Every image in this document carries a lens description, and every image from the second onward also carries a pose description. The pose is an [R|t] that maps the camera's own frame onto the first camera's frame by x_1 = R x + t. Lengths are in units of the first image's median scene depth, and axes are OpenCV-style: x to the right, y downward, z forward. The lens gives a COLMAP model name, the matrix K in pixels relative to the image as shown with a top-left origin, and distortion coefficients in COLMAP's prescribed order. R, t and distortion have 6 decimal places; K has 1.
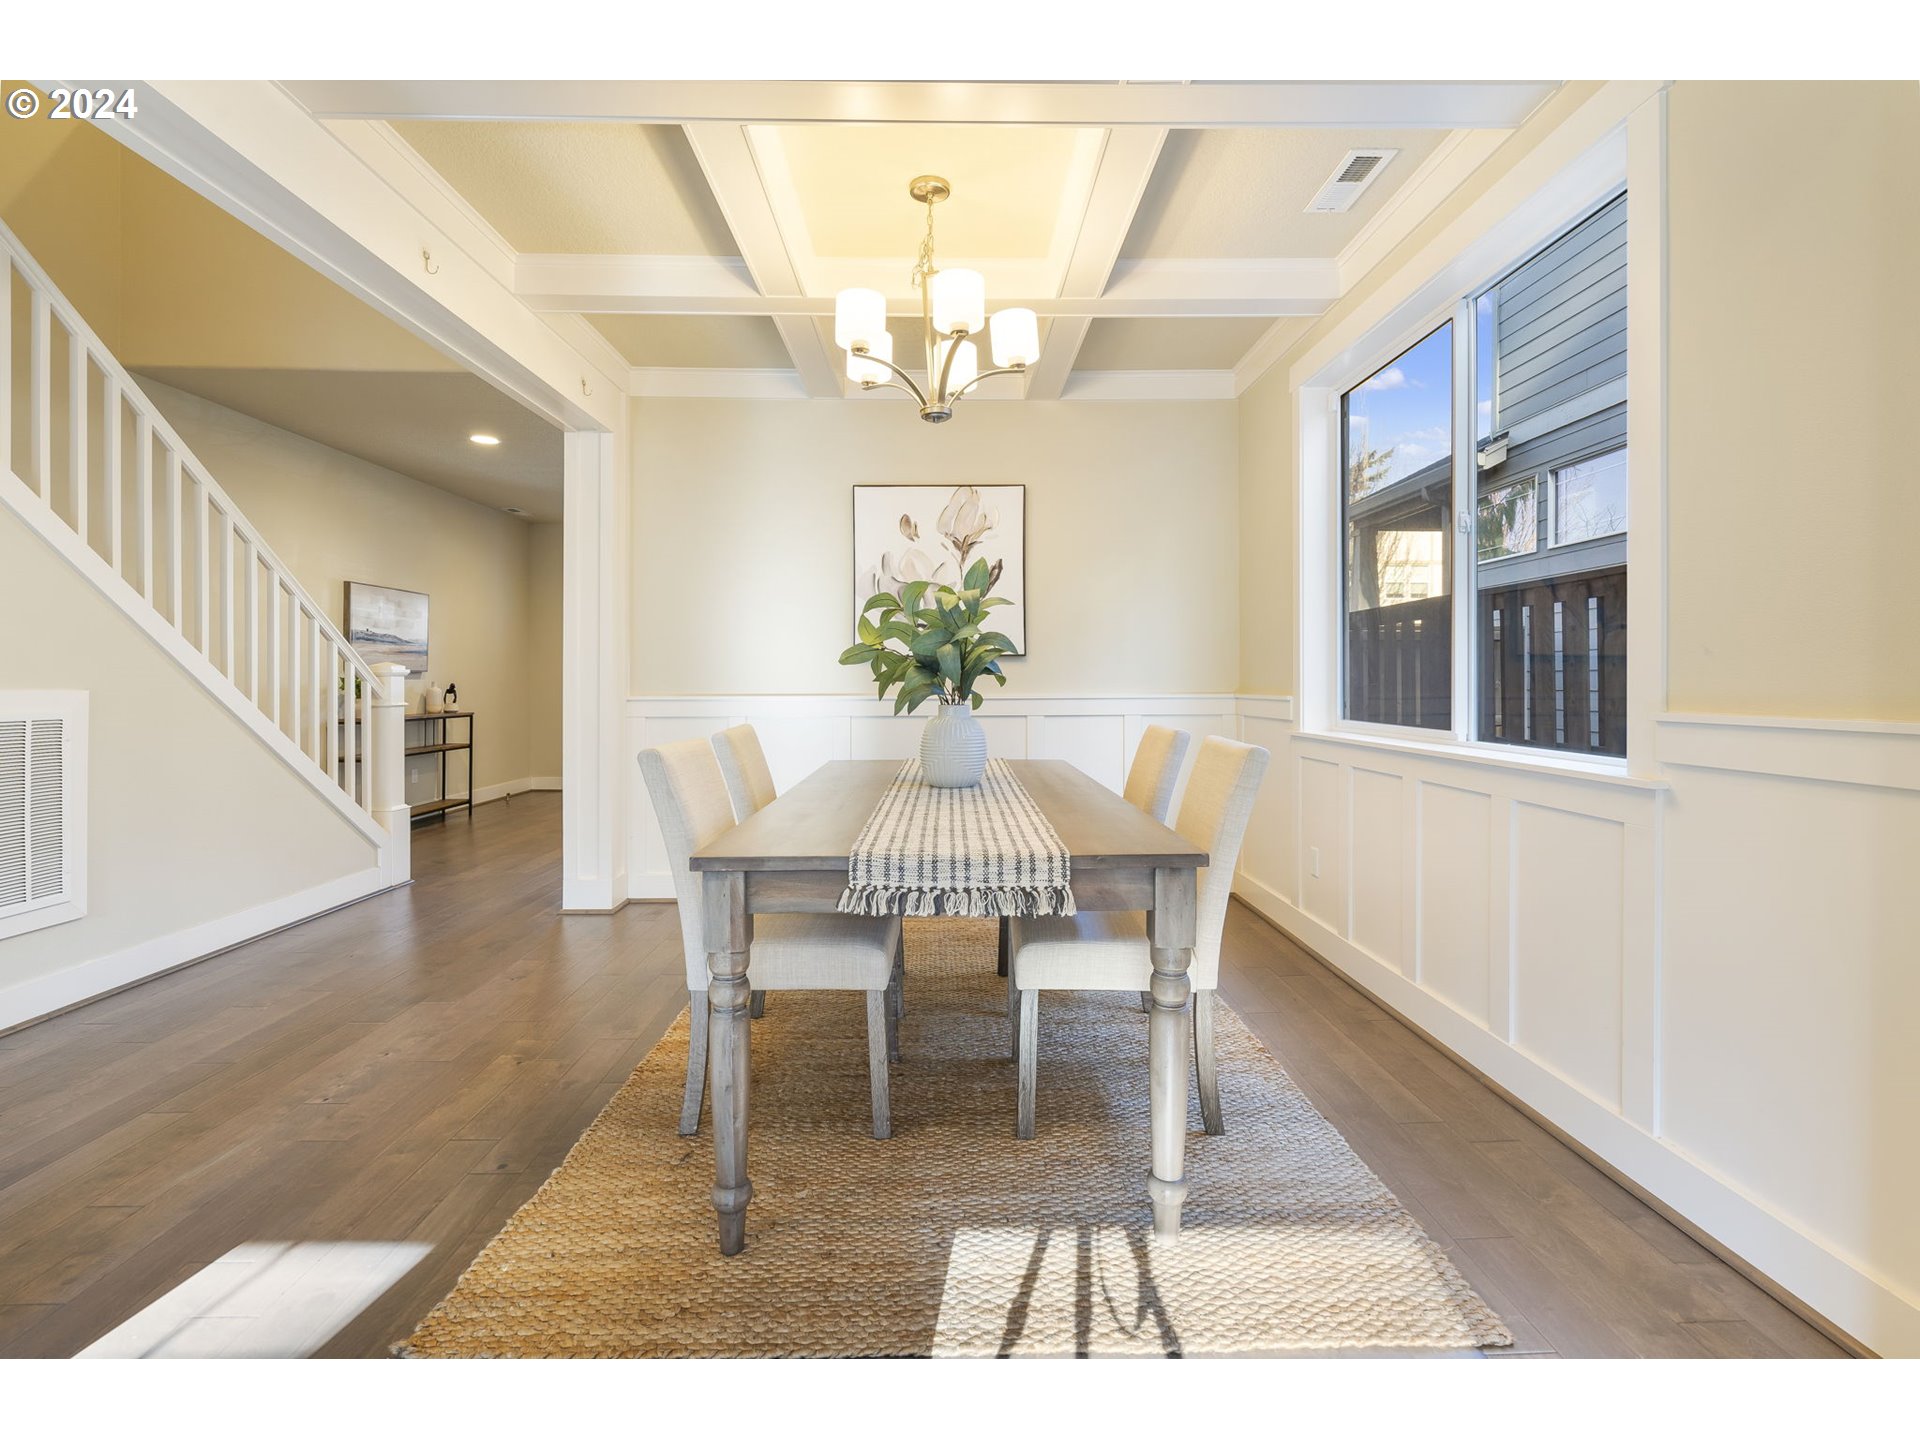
lens RADIAL K [[878.3, 0, 978.1], [0, 878.3, 677.8], [0, 0, 1]] dist [-0.005651, 0.002871]
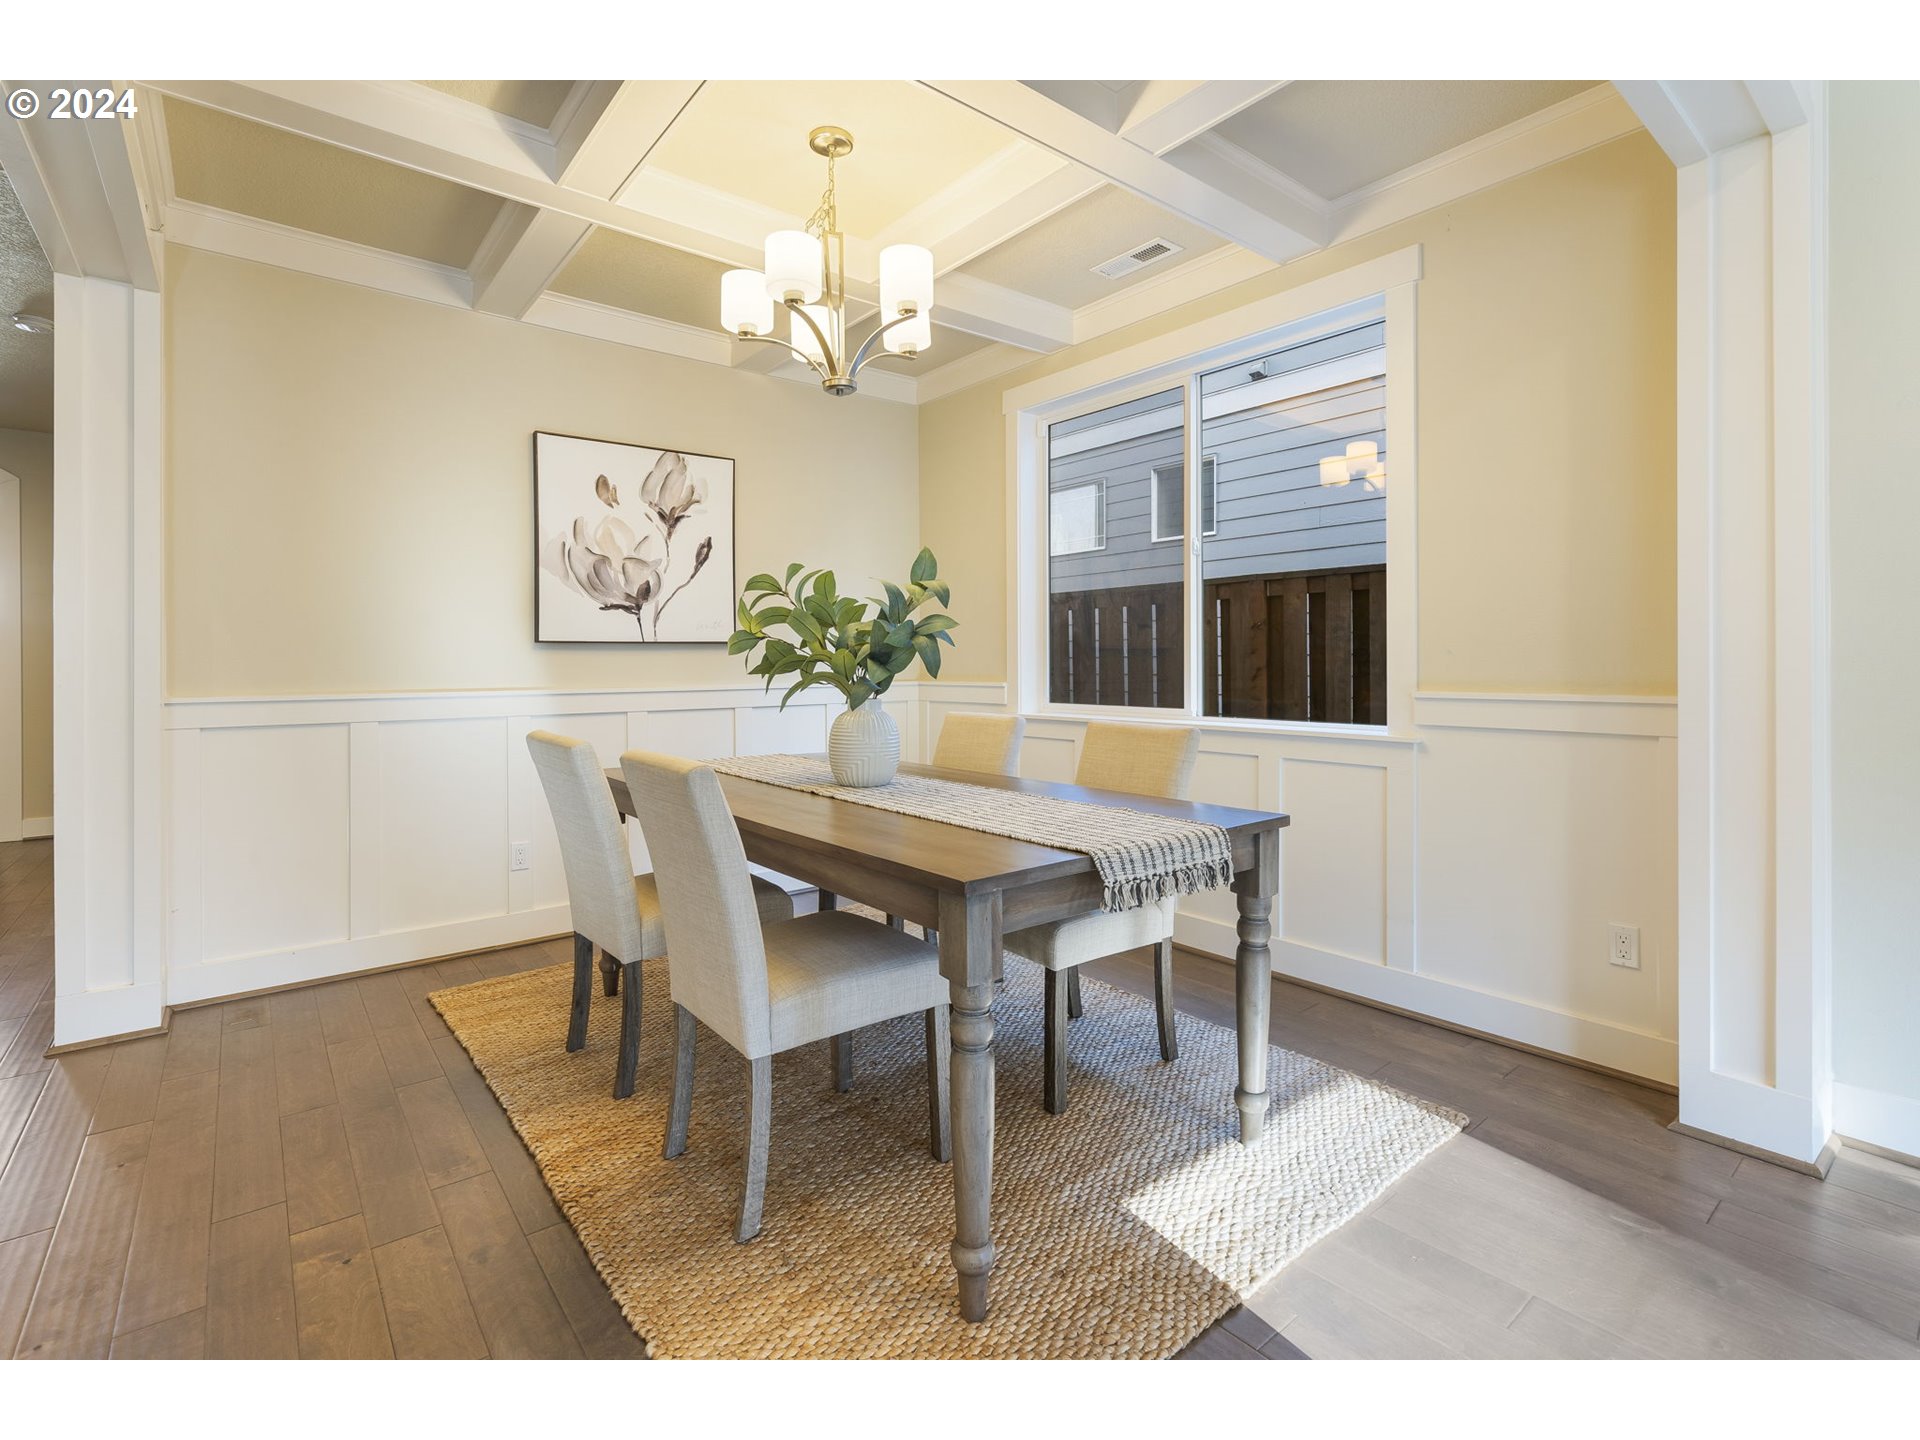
lens RADIAL K [[878.3, 0, 970.8], [0, 878.3, 662.2], [0, 0, 1]] dist [-0.005651, 0.002871]
pose [[0.795650, -0.000431, 0.605757, -0.487628], [0.000486, 1.000000, 0.000073, -0.008048], [-0.605757, 0.000236, 0.795650, 0.171735]]
